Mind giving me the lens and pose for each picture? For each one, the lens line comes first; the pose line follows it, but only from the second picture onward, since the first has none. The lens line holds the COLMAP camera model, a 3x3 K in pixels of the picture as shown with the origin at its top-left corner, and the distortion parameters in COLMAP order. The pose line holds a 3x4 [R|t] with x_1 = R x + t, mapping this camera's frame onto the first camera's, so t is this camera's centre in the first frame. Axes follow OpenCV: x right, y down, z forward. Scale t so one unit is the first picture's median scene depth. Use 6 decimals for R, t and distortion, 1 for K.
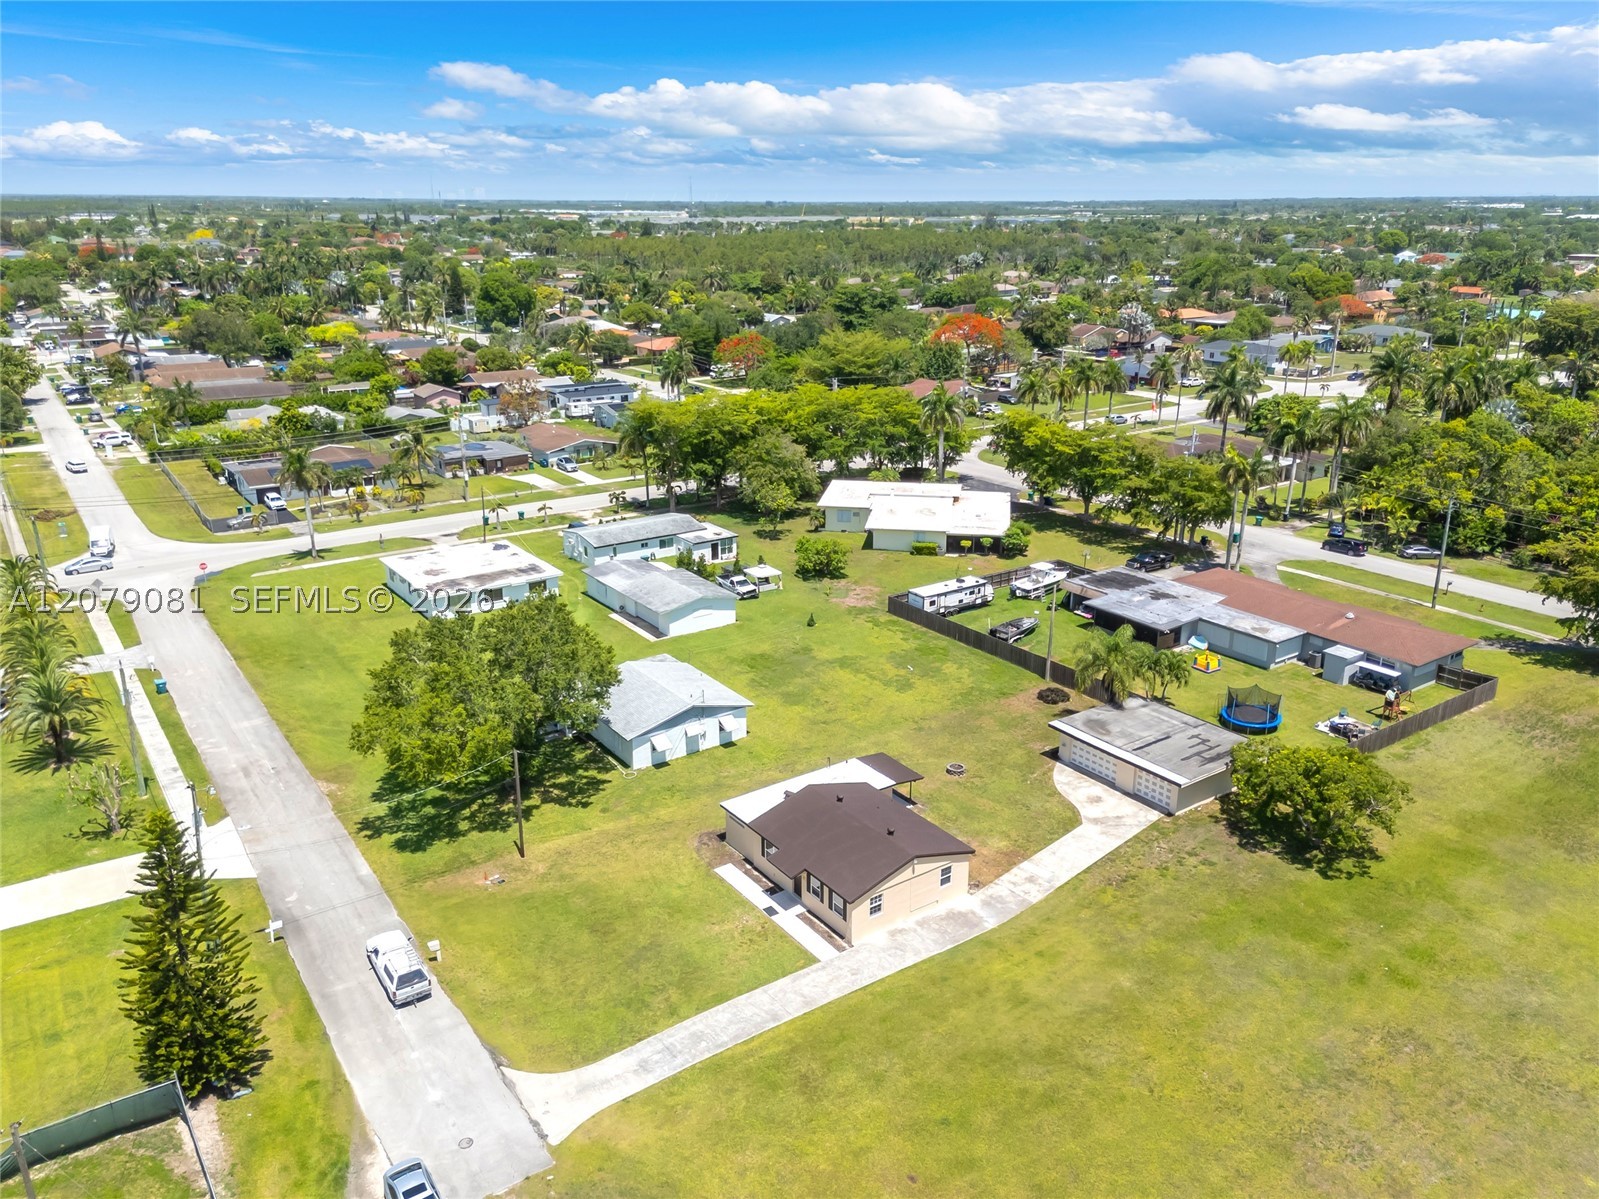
lens RADIAL K [[1175.5, 0, 791.4], [0, 1175.5, 624.2], [0, 0, 1]] dist [0.071036, -0.006960]
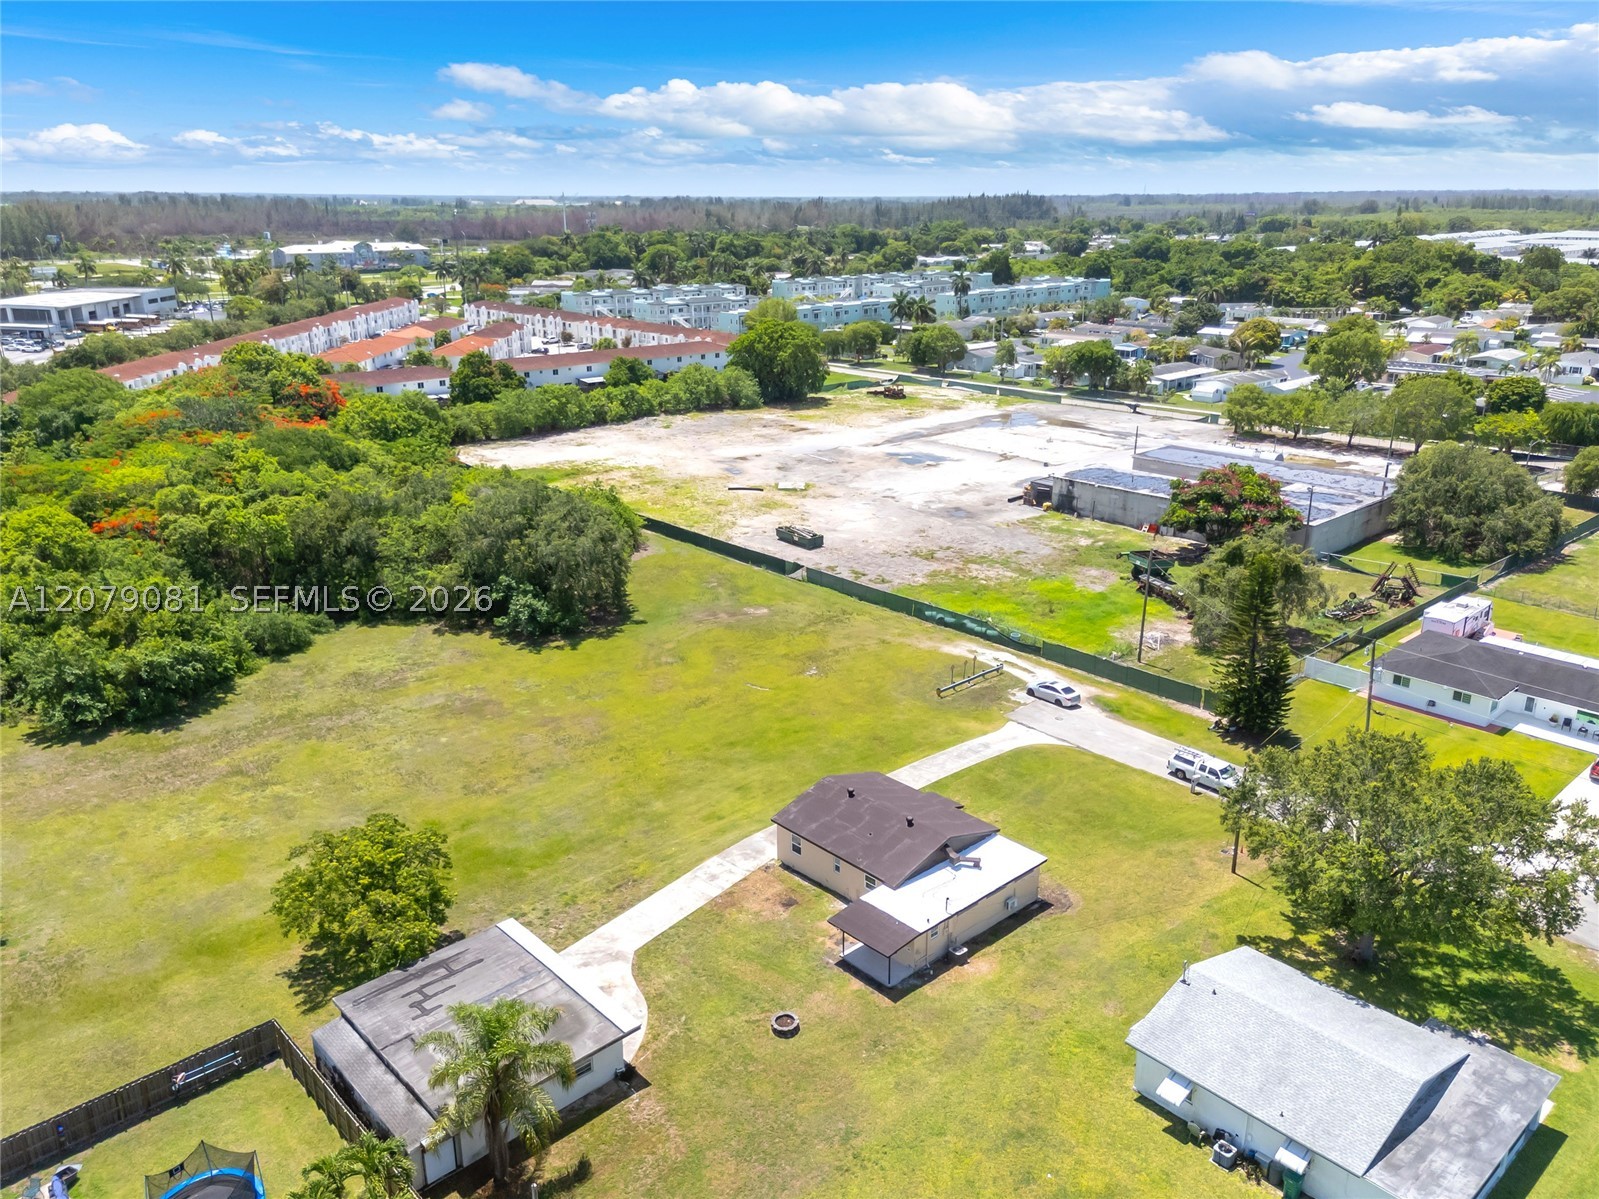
lens RADIAL K [[1186.3, 0, 819.8], [0, 1186.3, 596.7], [0, 0, 1]] dist [0.065063, -0.002573]
pose [[-0.988324, 0.046757, -0.145017, 0.169507], [-0.053180, 0.786045, 0.615877, -0.403927], [0.142787, 0.616398, -0.774381, 1.123635]]
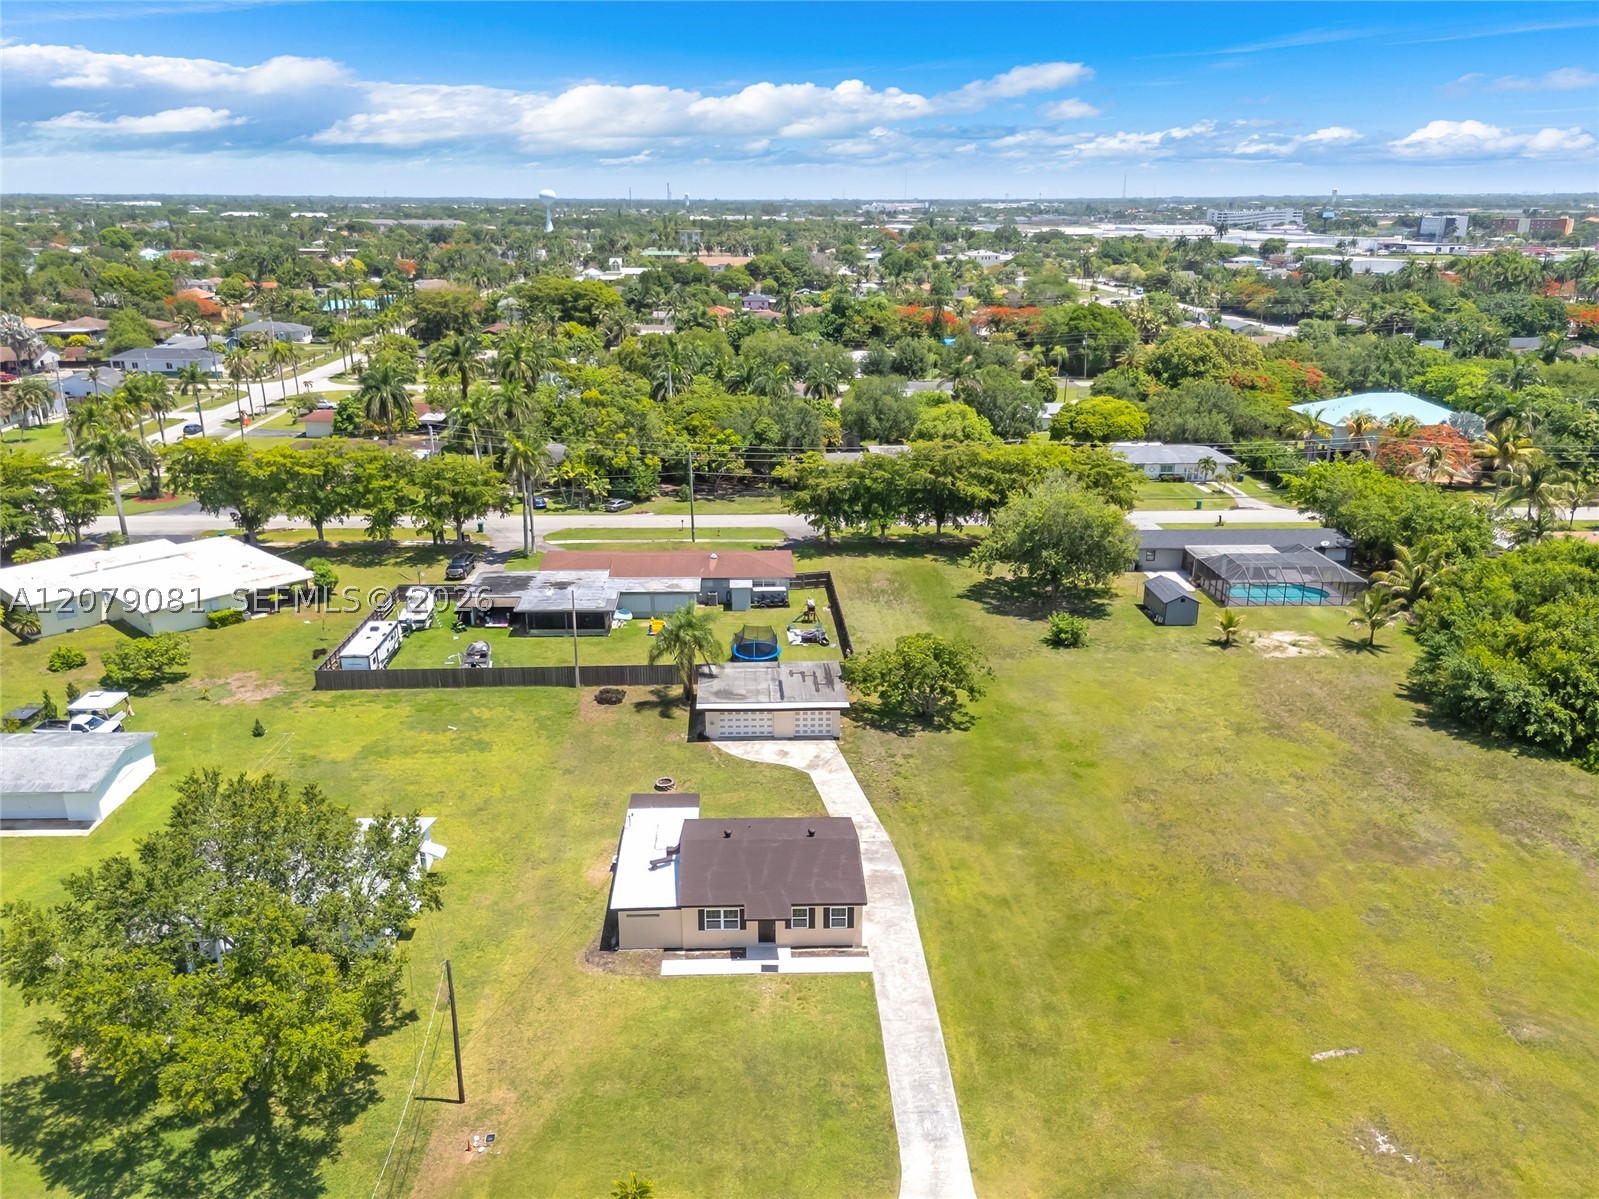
lens RADIAL K [[1190.7, 0, 760.8], [0, 1190.7, 609.9], [0, 0, 1]] dist [0.059529, -0.000744]
pose [[0.555901, -0.271497, 0.785661, -0.447297], [0.281232, 0.950849, 0.129593, -0.096541], [-0.782230, 0.148912, 0.604932, 0.259530]]
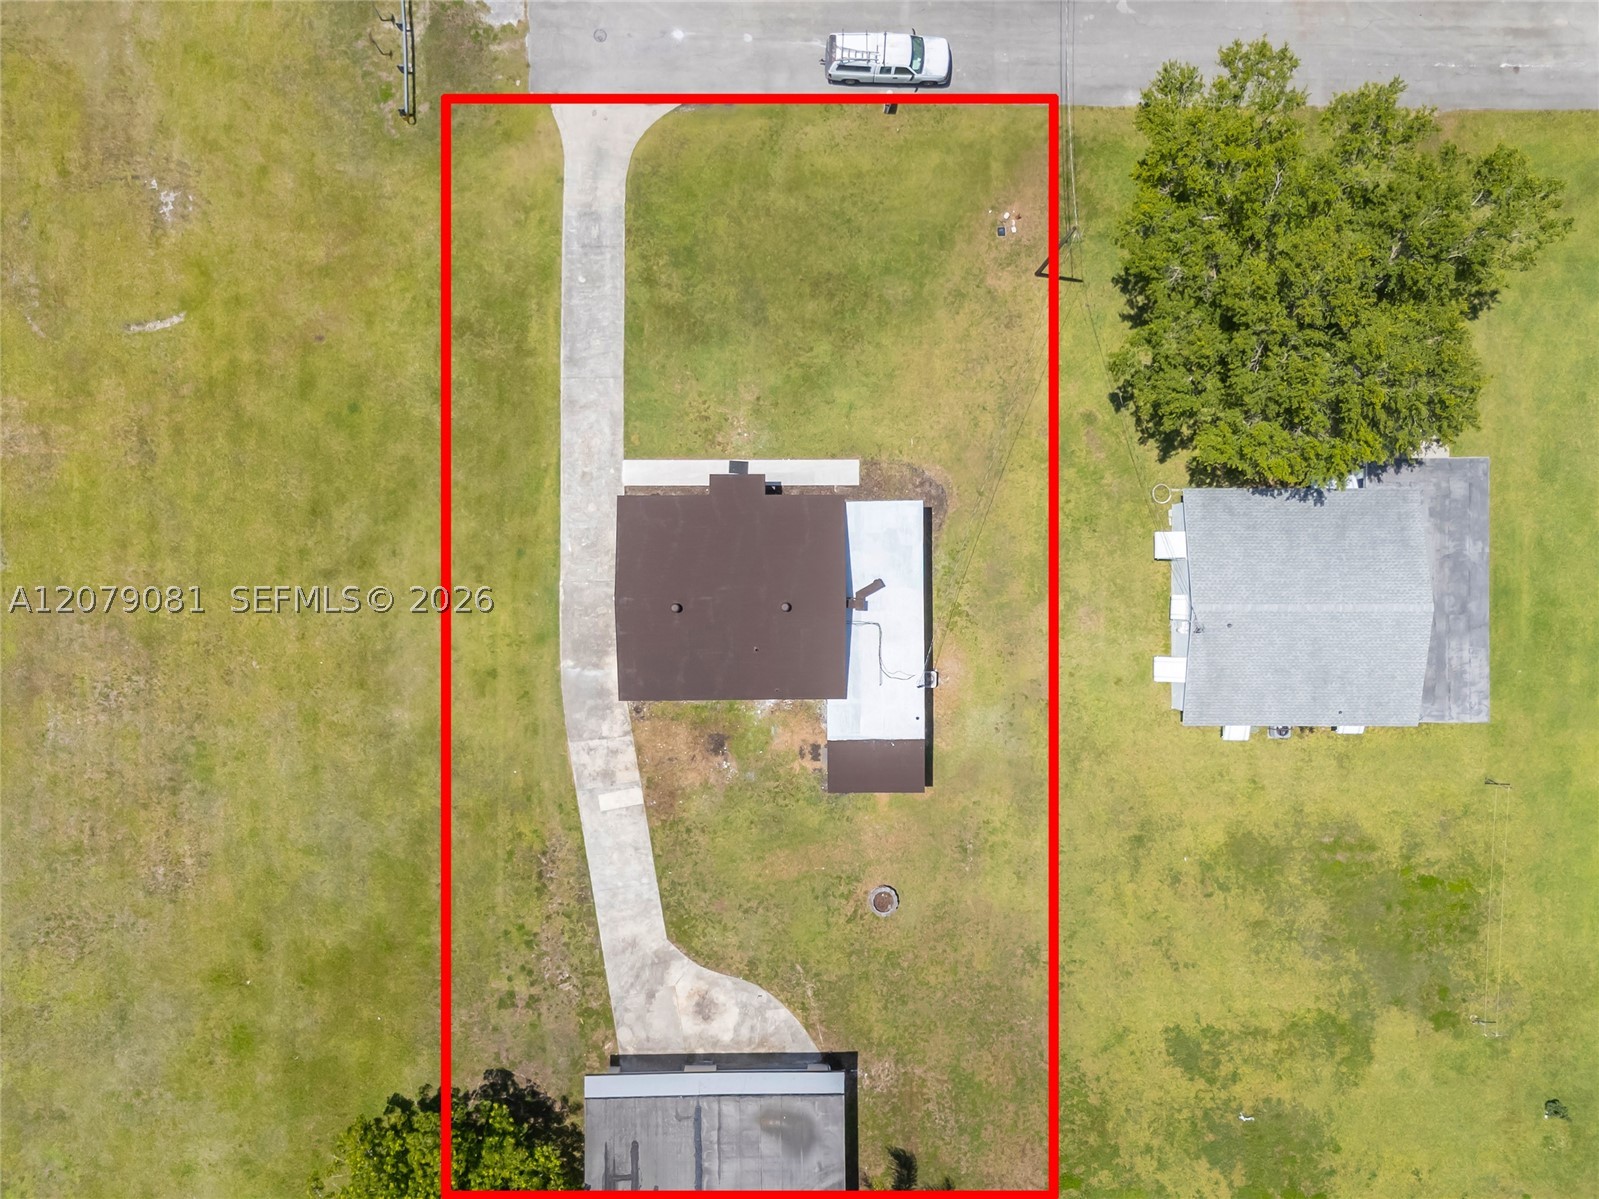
lens RADIAL K [[1175.5, 0, 791.4], [0, 1175.5, 624.2], [0, 0, 1]] dist [0.071036, -0.006960]
pose [[-0.566996, 0.823622, -0.012731, 0.040937], [-0.291983, -0.186506, 0.938063, -0.366439], [0.770235, 0.535595, 0.346232, 0.526142]]
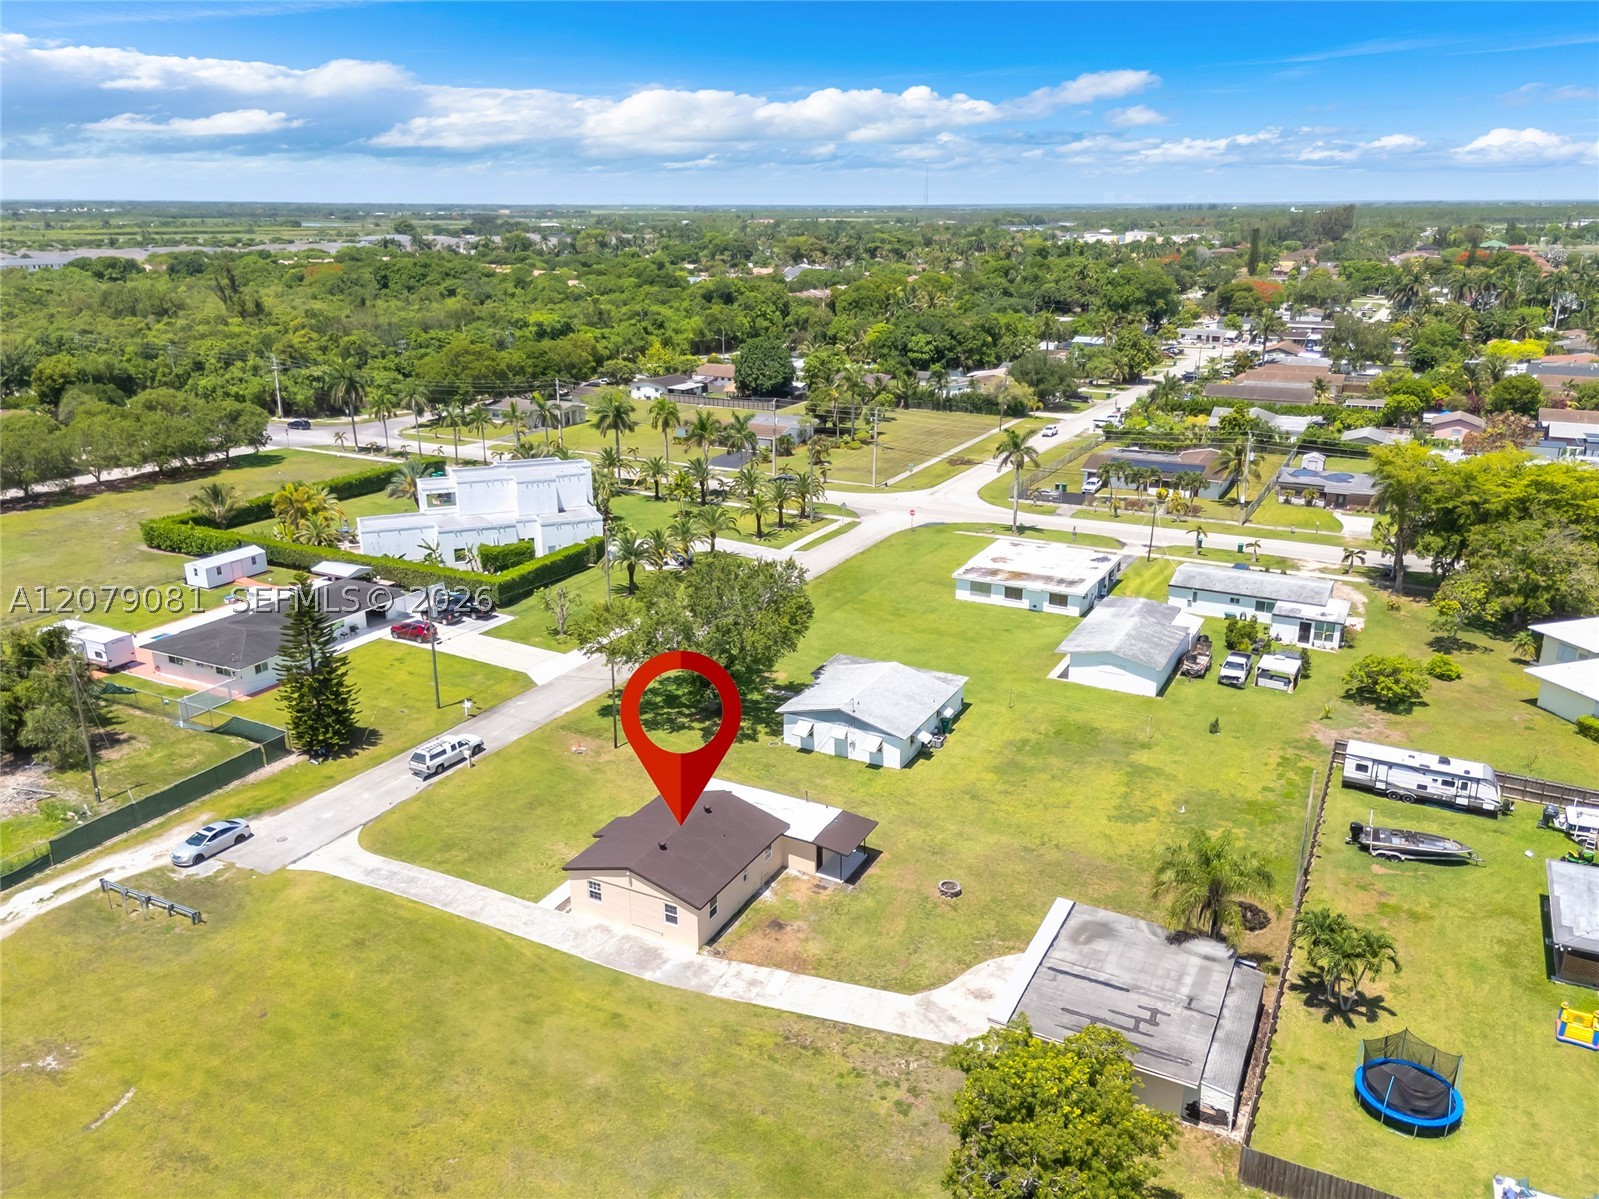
lens RADIAL K [[1175.5, 0, 791.4], [0, 1175.5, 624.2], [0, 0, 1]] dist [0.071036, -0.006960]
pose [[0.456128, 0.295451, -0.839438, 0.594031], [-0.299792, 0.939158, 0.167650, -0.127843], [0.837897, 0.175187, 0.516950, 0.360315]]
